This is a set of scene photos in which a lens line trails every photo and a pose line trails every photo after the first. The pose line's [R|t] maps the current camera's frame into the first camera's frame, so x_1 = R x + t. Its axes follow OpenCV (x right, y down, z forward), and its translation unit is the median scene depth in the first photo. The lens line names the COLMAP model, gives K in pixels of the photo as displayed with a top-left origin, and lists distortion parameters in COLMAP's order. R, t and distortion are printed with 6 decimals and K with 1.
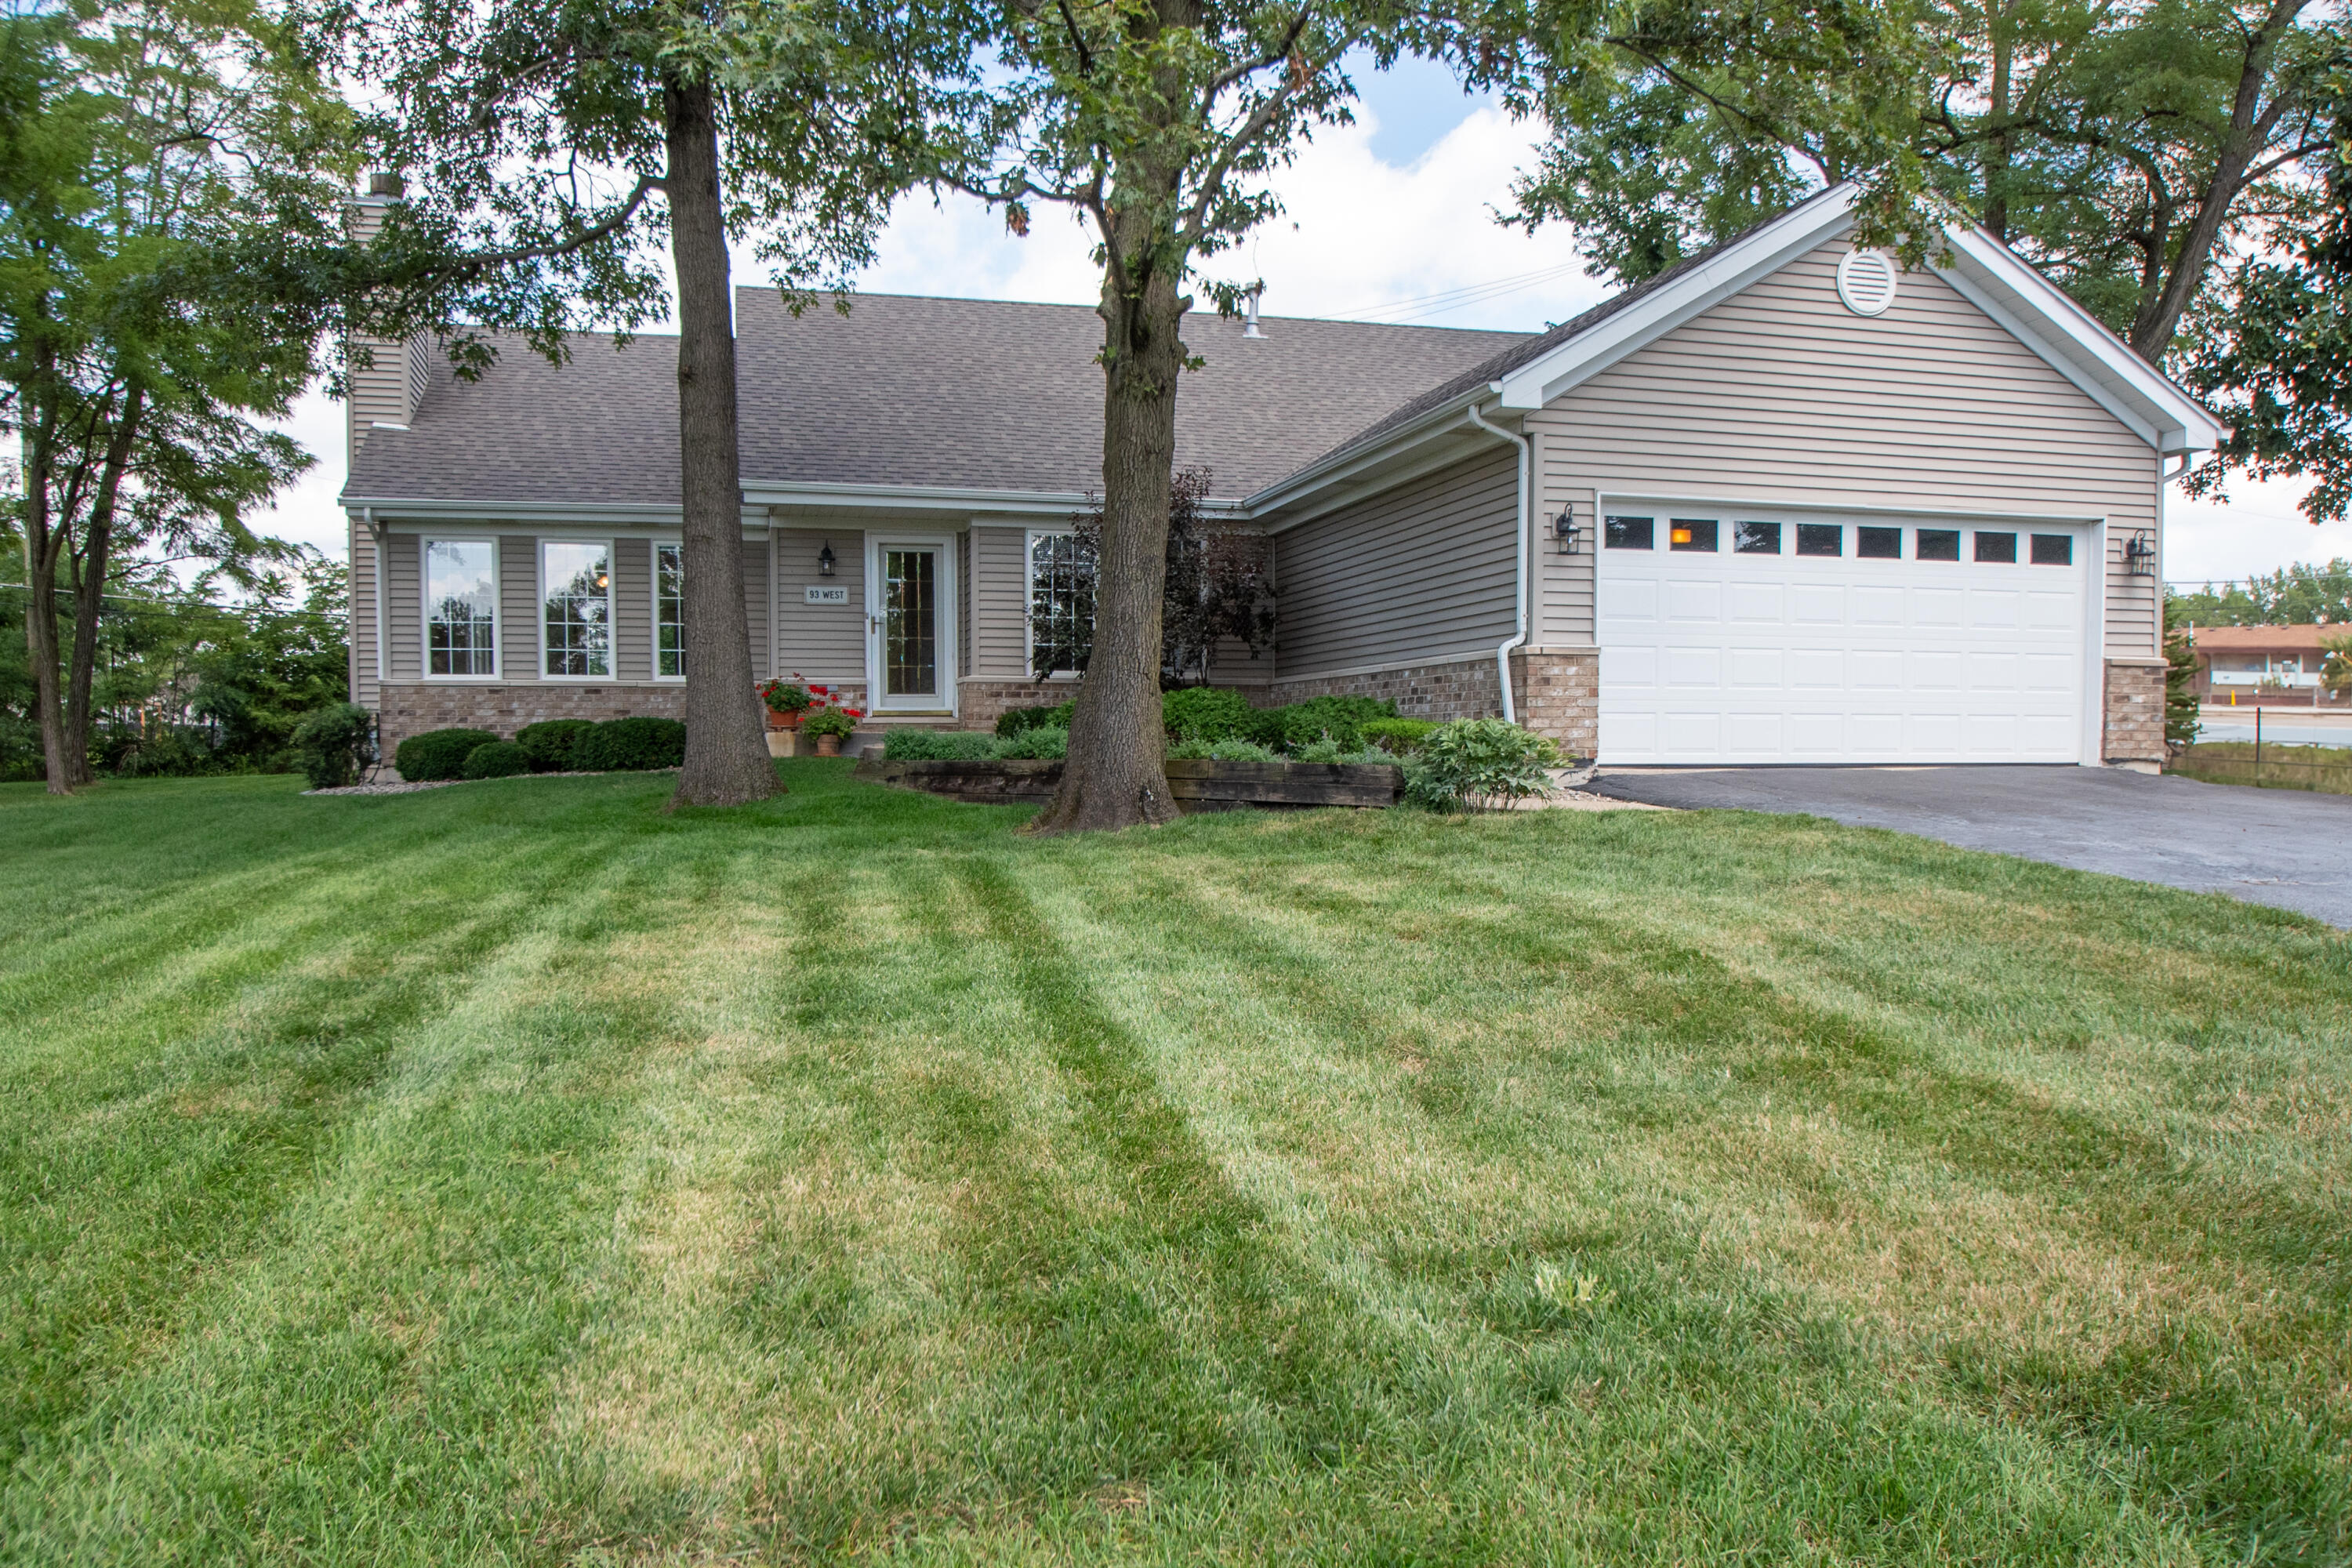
lens RADIAL K [[1939.8, 0, 1178.2], [0, 1939.8, 787.1], [0, 0, 1]] dist [-0.059050, 0.013664]
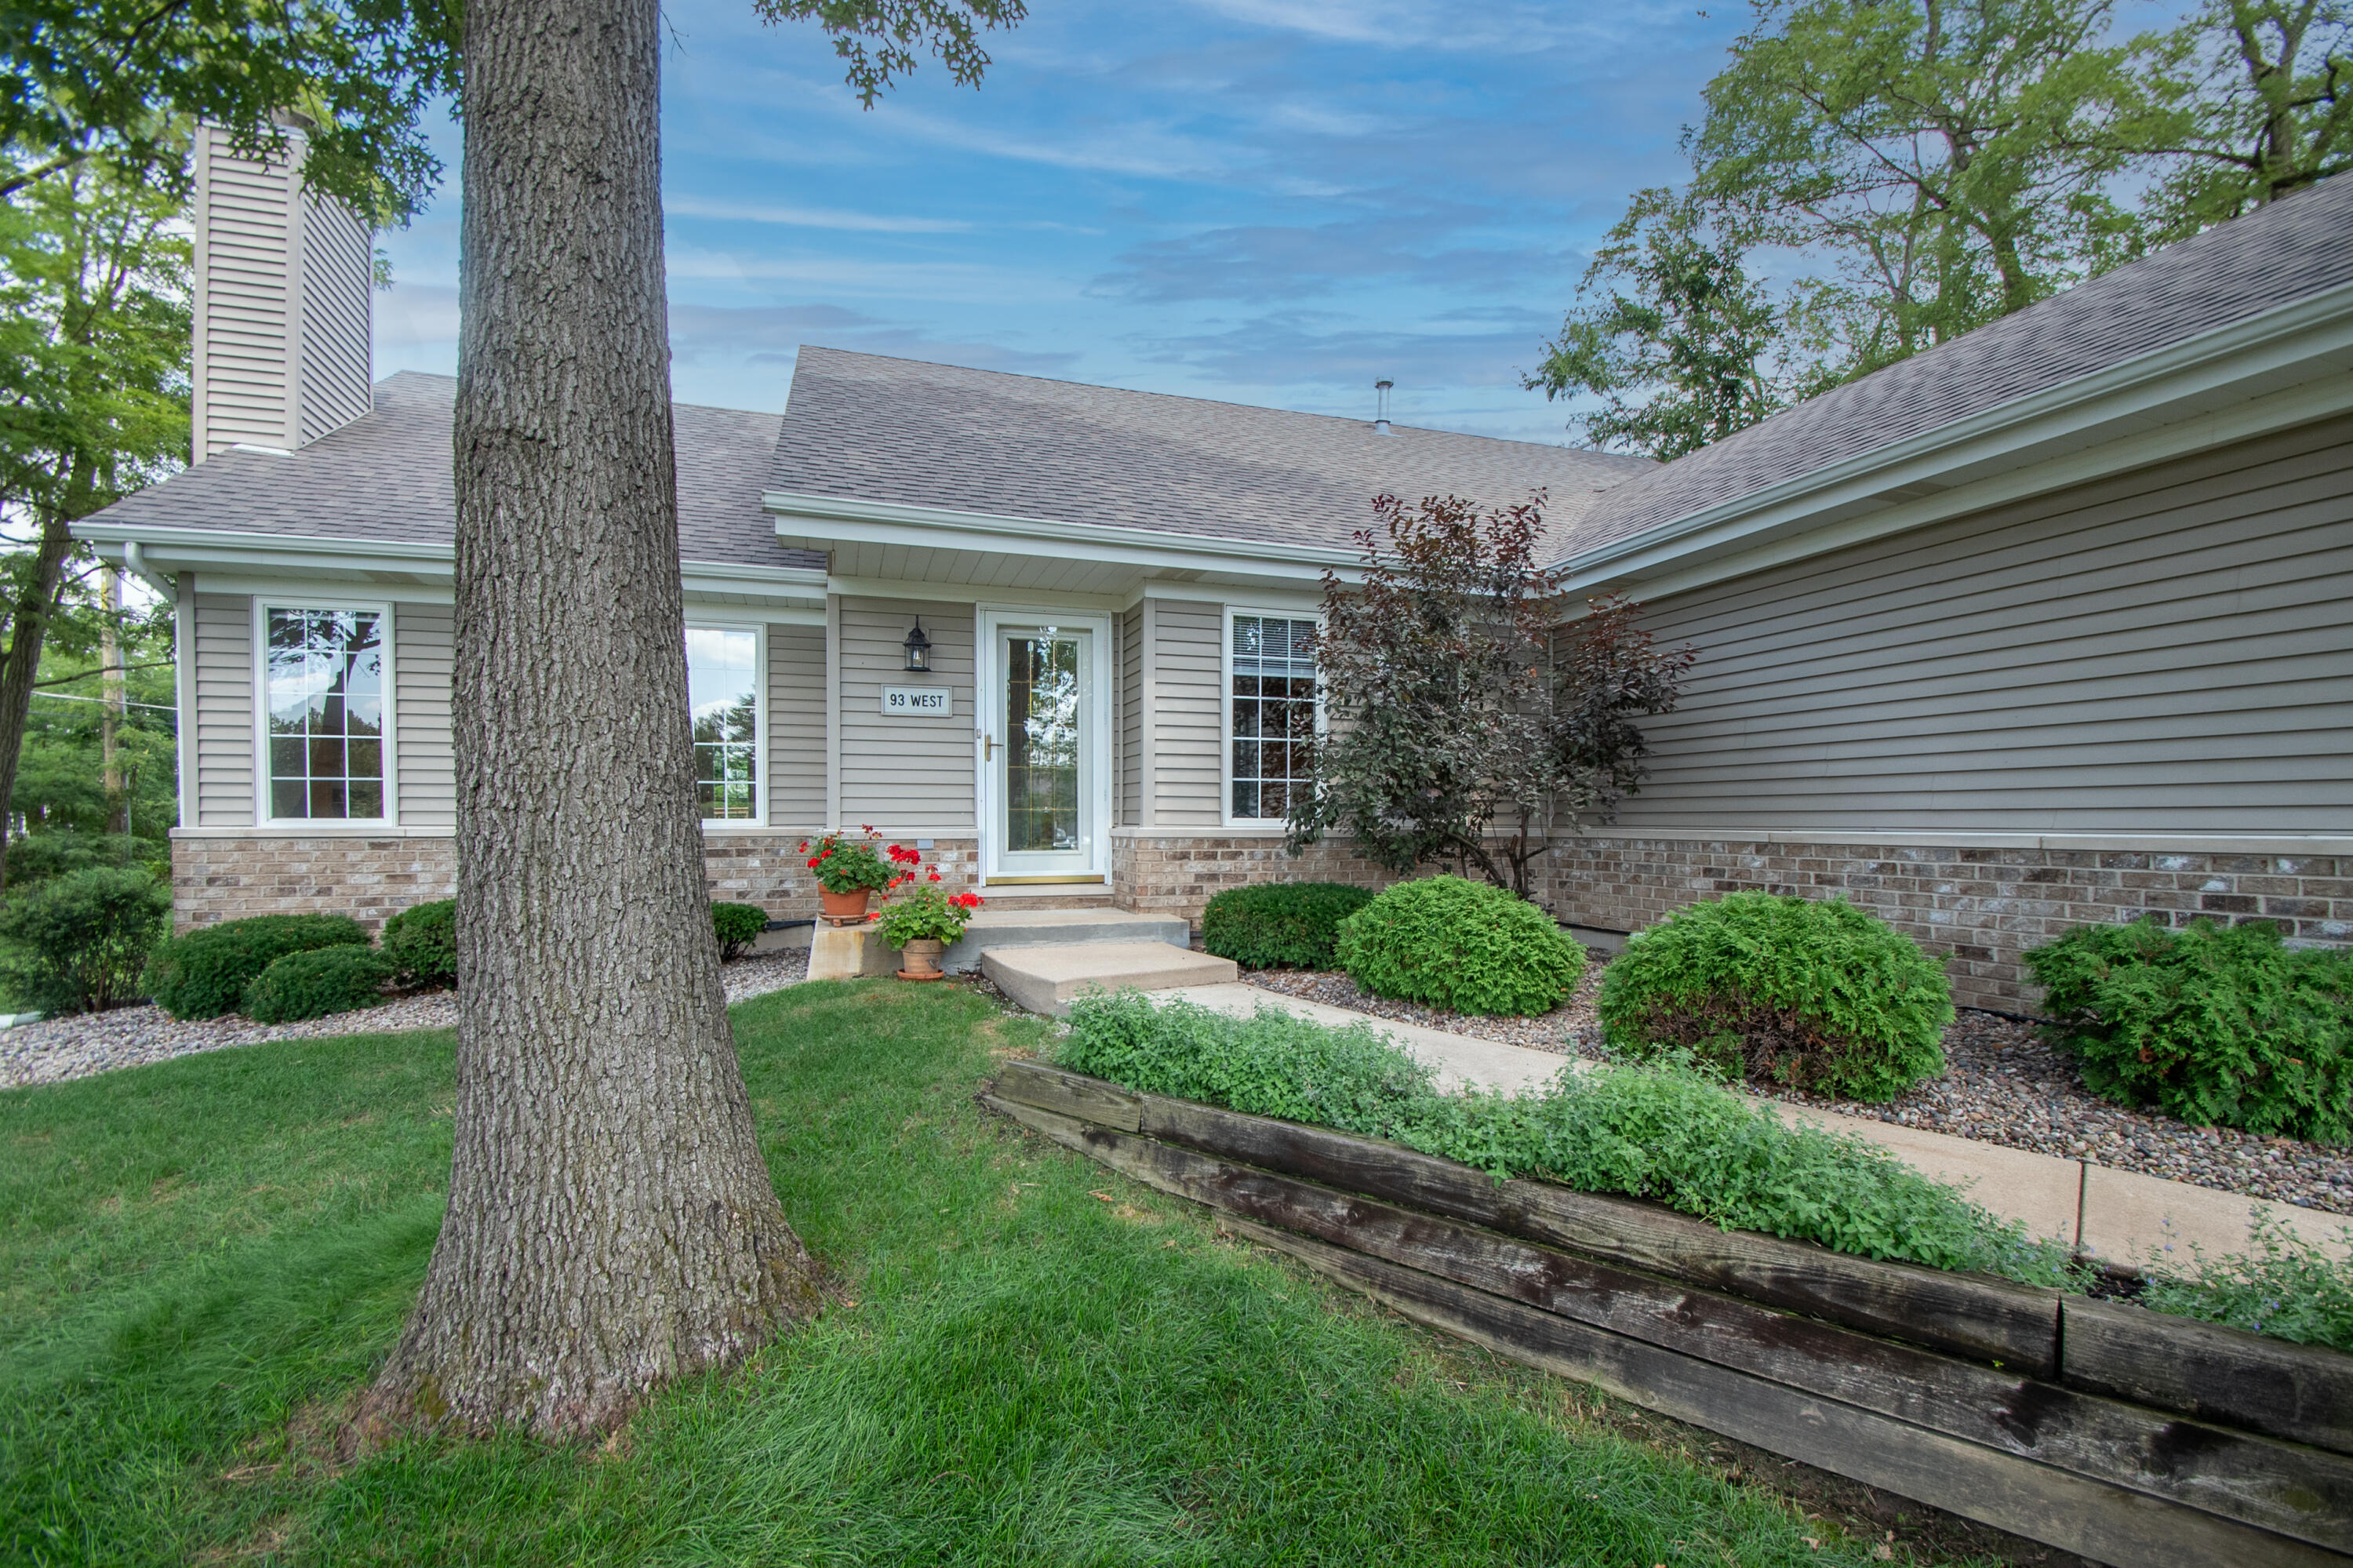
lens RADIAL K [[1071.8, 0, 1183.6], [0, 1071.8, 799.0], [0, 0, 1]] dist [-0.004501, -0.003331]
pose [[0.996334, 0.004228, 0.085439, -0.122540], [-0.001473, 0.999478, -0.032284, -0.054675], [-0.085531, 0.032039, 0.995820, 0.632298]]
